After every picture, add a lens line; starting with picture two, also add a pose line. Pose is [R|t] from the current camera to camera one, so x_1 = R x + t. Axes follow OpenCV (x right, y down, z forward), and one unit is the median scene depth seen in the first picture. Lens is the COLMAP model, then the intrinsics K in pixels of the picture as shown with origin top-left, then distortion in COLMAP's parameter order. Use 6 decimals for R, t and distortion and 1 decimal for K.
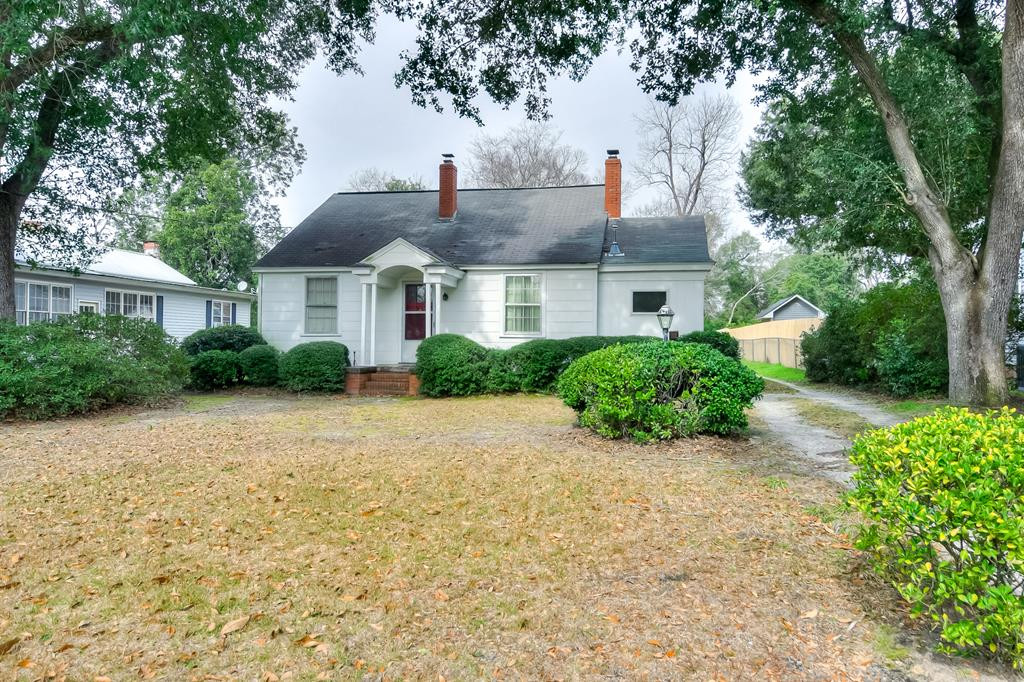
lens RADIAL K [[571.3, 0, 543.1], [0, 571.3, 342.5], [0, 0, 1]] dist [-0.001625, -0.000701]
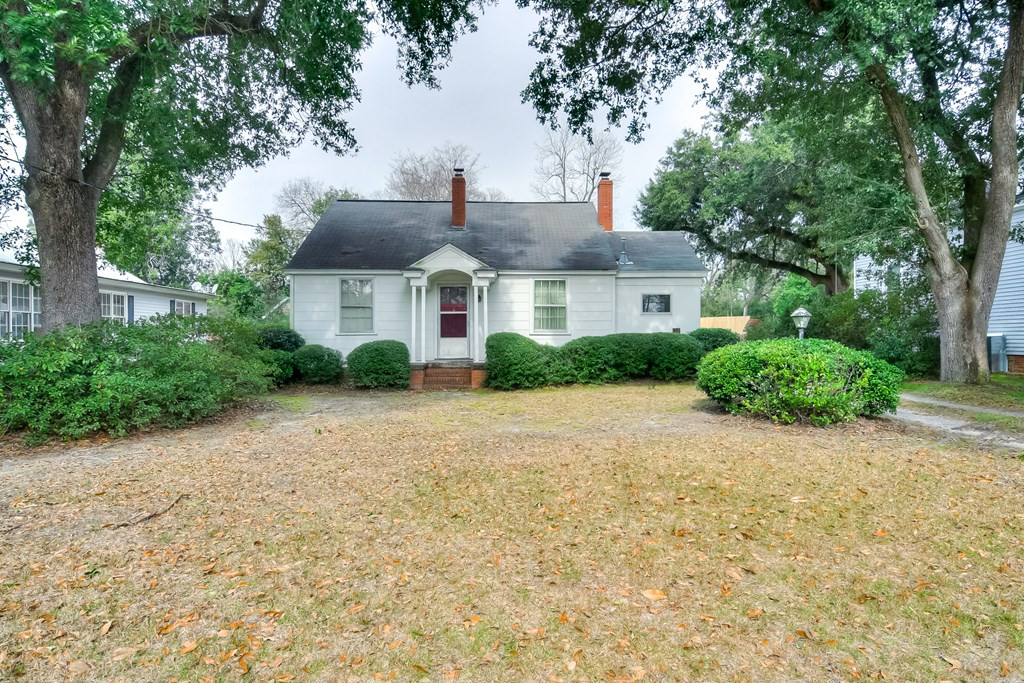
lens RADIAL K [[486.9, 0, 512.0], [0, 486.9, 341.5], [0, 0, 1]] dist [0.000980, -0.008553]
pose [[0.983347, -0.012018, 0.181343, -0.282727], [0.010072, 0.999881, 0.011646, -0.006956], [-0.181461, -0.009625, 0.983351, 0.063337]]
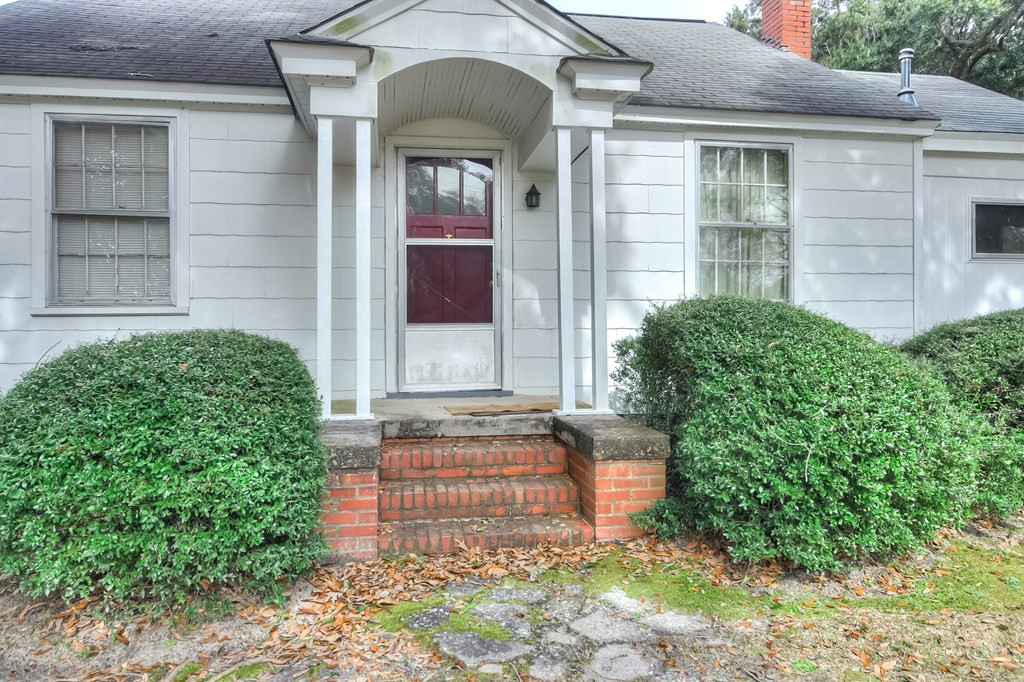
lens RADIAL K [[621.1, 0, 489.2], [0, 621.1, 337.5], [0, 0, 1]] dist [0.000583, -0.000520]
pose [[0.956081, -0.017646, 0.292570, -0.308983], [0.013884, 0.999792, 0.014931, -0.001463], [-0.292773, -0.010213, 0.956127, 0.655921]]
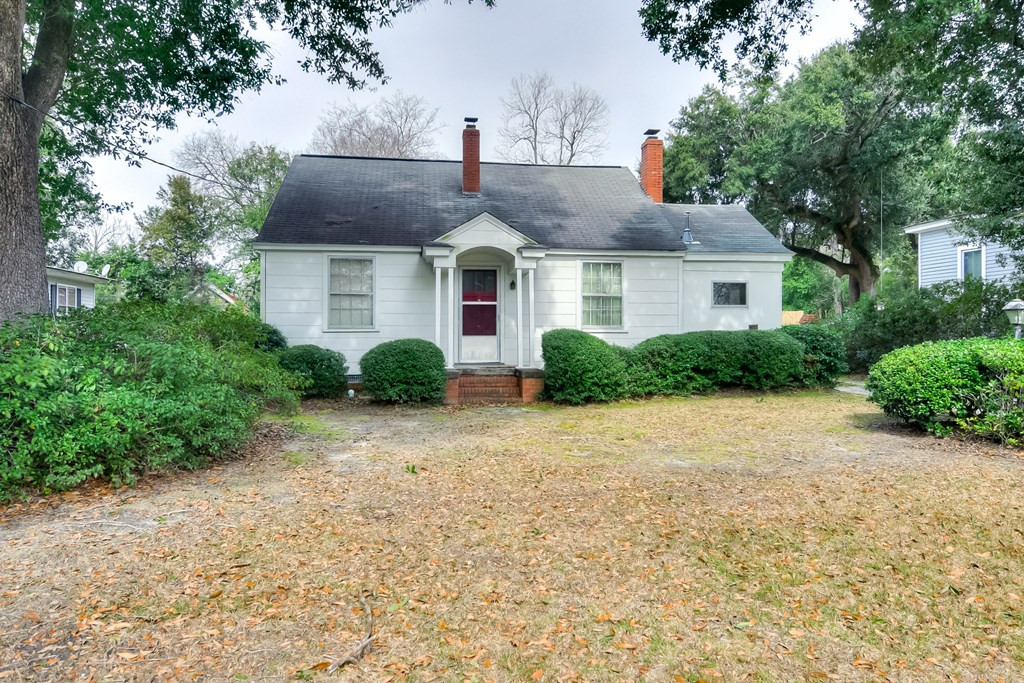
lens RADIAL K [[588.4, 0, 499.6], [0, 588.4, 337.9], [0, 0, 1]] dist [-0.002612, -0.002295]
pose [[0.963331, -0.008948, 0.268166, -0.429538], [0.007157, 0.999945, 0.007656, -0.007804], [-0.268220, -0.005456, 0.963342, 0.161650]]
